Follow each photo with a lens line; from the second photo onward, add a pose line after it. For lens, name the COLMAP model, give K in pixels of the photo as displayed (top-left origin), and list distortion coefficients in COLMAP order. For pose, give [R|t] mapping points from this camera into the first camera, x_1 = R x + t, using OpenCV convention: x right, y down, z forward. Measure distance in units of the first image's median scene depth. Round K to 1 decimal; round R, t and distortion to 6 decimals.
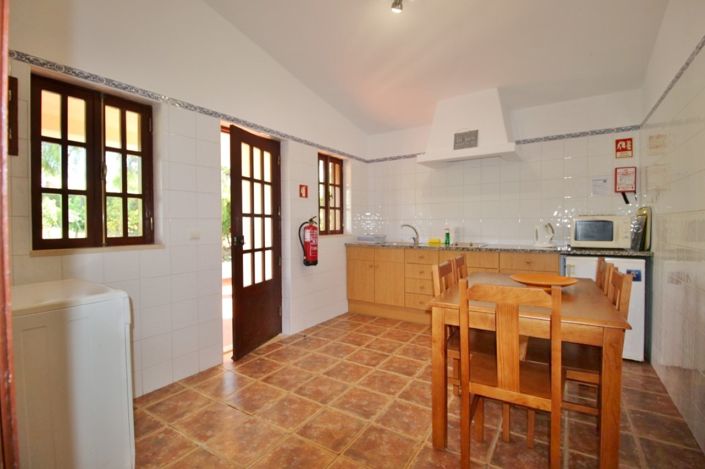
lens RADIAL K [[336.6, 0, 352.5], [0, 336.6, 234.5], [0, 0, 1]] dist [-0.021706, 0.000003]
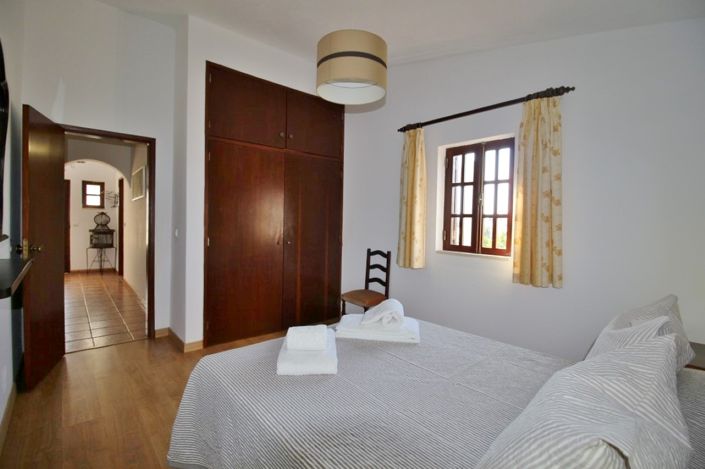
lens RADIAL K [[336.6, 0, 352.5], [0, 336.6, 234.5], [0, 0, 1]] dist [-0.021706, 0.000003]
pose [[-0.290278, 0.017311, -0.956786, 0.765802], [-0.071576, 0.996643, 0.039747, -0.061180], [0.954262, 0.080020, -0.288064, 0.916651]]
